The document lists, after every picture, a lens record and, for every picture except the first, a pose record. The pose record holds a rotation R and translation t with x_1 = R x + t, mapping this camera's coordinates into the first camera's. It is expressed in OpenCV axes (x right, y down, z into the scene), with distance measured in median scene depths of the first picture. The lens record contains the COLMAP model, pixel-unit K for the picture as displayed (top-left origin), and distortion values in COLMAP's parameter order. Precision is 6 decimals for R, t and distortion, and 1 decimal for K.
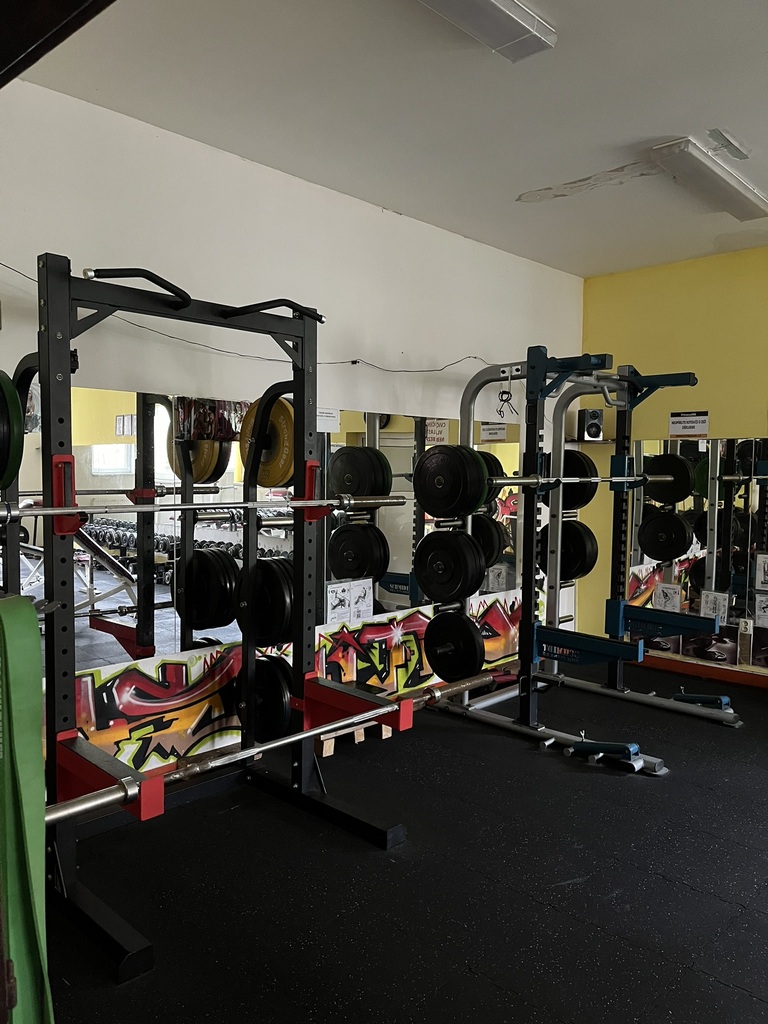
lens RADIAL K [[774.6, 0, 366.7], [0, 774.6, 515.9], [0, 0, 1]] dist [0.050669, -0.076265]
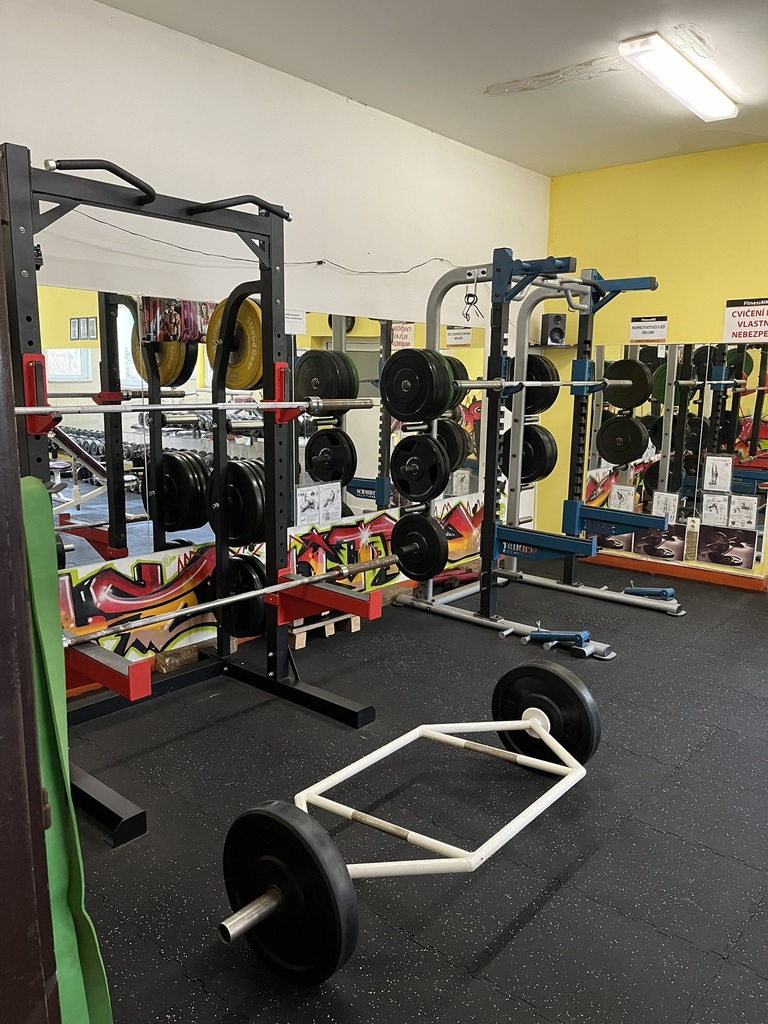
lens RADIAL K [[774.6, 0, 376.9], [0, 774.6, 518.5], [0, 0, 1]] dist [0.050669, -0.076265]
pose [[0.998213, -0.009904, 0.058923, -0.005887], [0.002841, 0.992918, 0.118770, 0.008163], [-0.059682, -0.118391, 0.991172, -0.026830]]
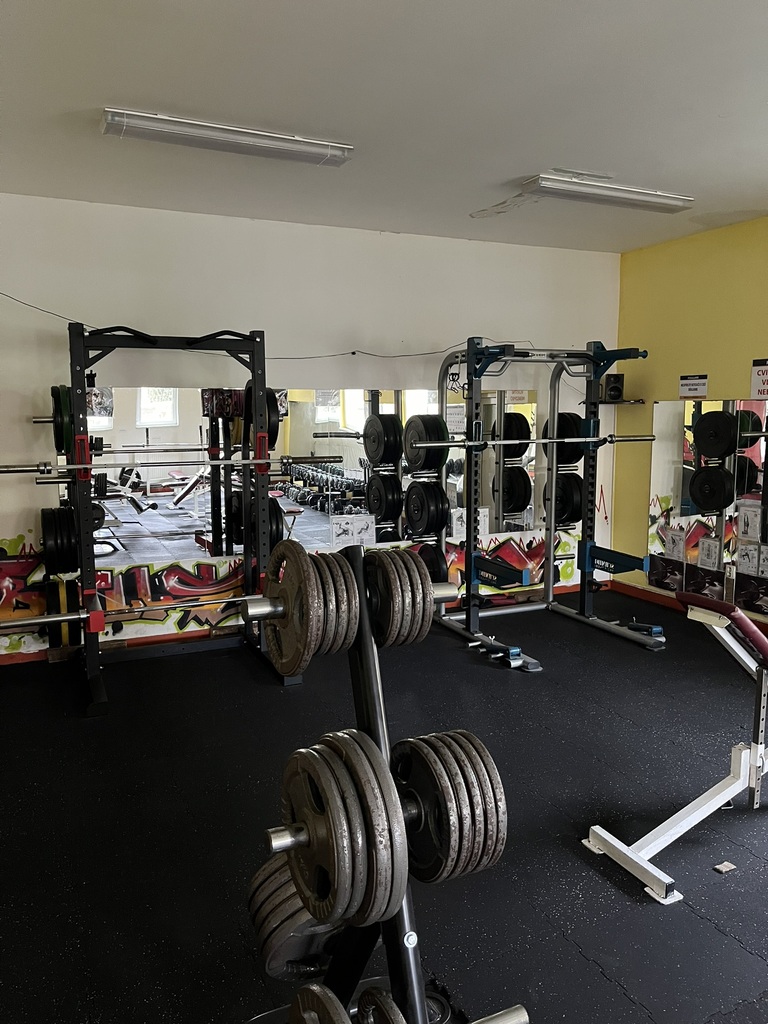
lens RADIAL K [[774.6, 0, 376.0], [0, 774.6, 501.6], [0, 0, 1]] dist [0.050669, -0.076265]
pose [[0.932451, 0.028907, -0.360137, 0.533427], [-0.008565, 0.998283, 0.057951, -0.021661], [0.361194, -0.050952, 0.931098, -0.255854]]
